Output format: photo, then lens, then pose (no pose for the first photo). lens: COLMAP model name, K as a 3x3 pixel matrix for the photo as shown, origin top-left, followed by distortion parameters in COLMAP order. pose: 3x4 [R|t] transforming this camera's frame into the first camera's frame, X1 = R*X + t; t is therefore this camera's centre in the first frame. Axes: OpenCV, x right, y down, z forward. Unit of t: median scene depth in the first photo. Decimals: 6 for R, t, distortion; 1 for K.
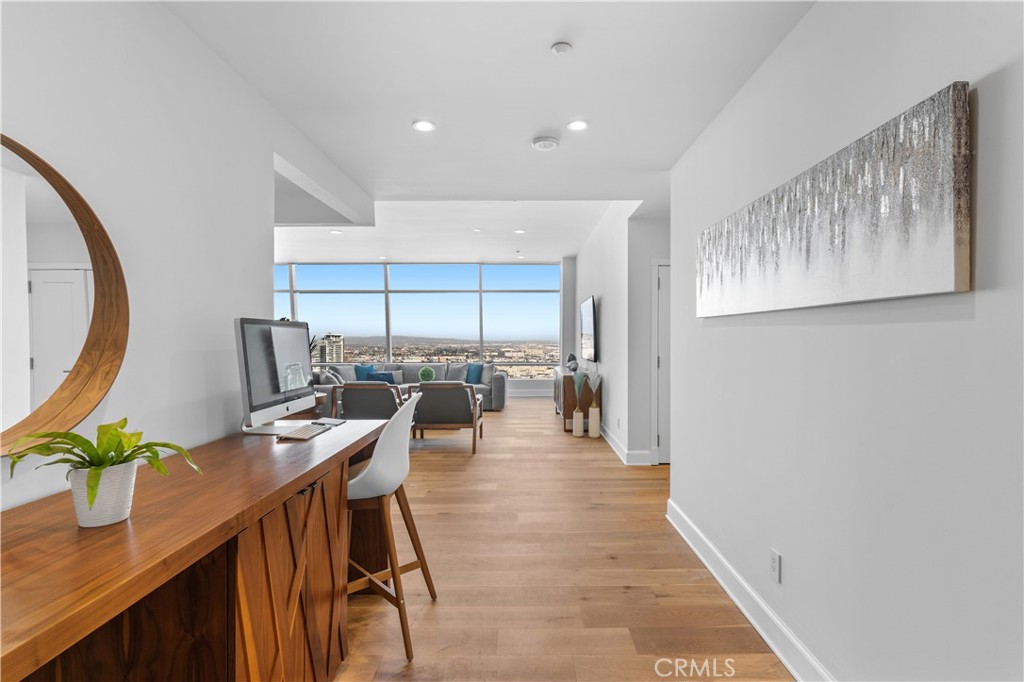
lens RADIAL K [[520.2, 0, 527.1], [0, 520.2, 339.1], [0, 0, 1]] dist [-0.001738, -0.000086]
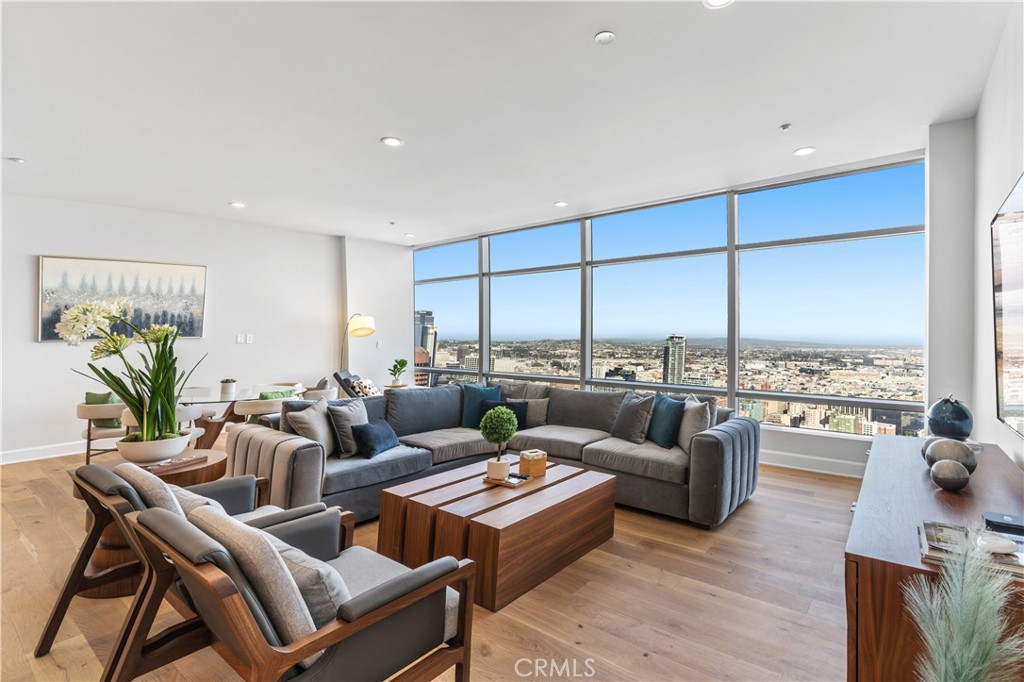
lens RADIAL K [[514.4, 0, 547.1], [0, 514.4, 334.1], [0, 0, 1]] dist [0.032855, 0.000474]
pose [[0.820165, 0.005270, -0.572102, 0.066401], [-0.012898, 0.999874, -0.009280, -0.000971], [0.571981, 0.014990, 0.820130, 0.603993]]
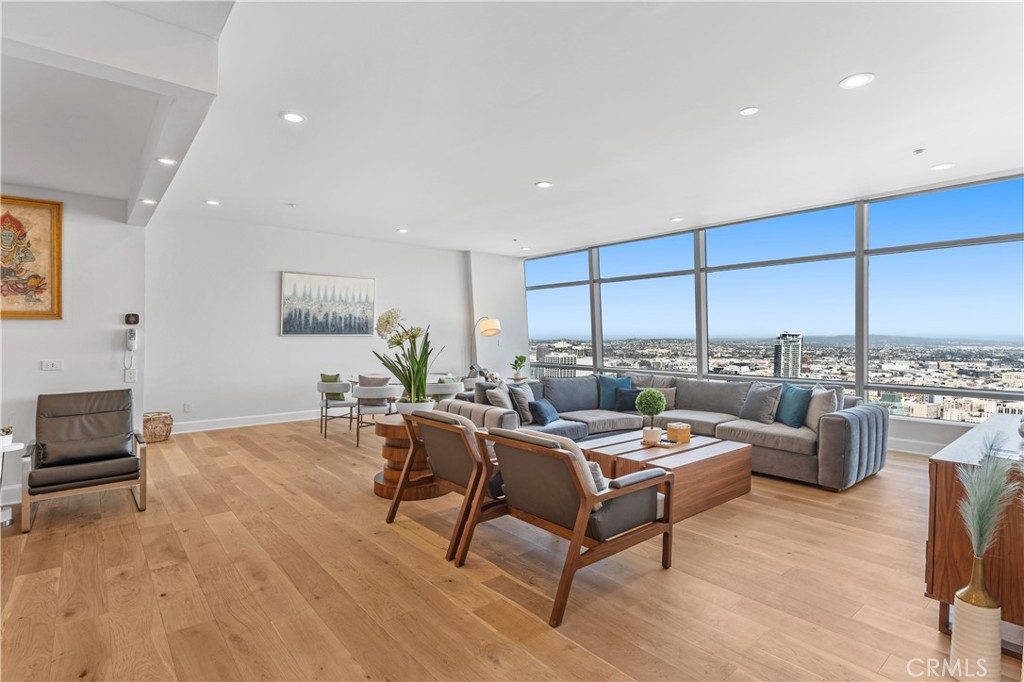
lens RADIAL K [[490.9, 0, 496.9], [0, 490.9, 337.7], [0, 0, 1]] dist [0.105611, -0.063589]
pose [[0.630189, 0.005400, -0.776423, 0.110071], [-0.006028, 0.999980, 0.002062, -0.002221], [0.776418, 0.003381, 0.630209, 0.455746]]
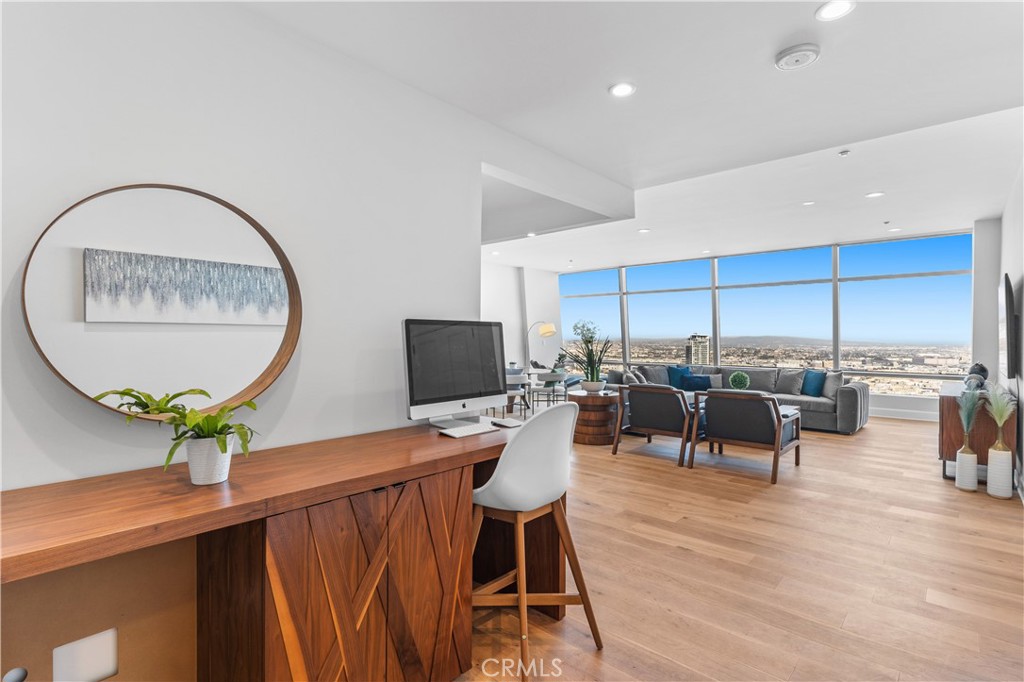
lens RADIAL K [[510.1, 0, 480.0], [0, 510.1, 340.5], [0, 0, 1]] dist [0.000480, -0.000730]
pose [[0.721522, 0.008415, -0.692340, 0.073348], [-0.006866, 0.999964, 0.004999, -0.000433], [0.692358, 0.001147, 0.721554, 0.078630]]
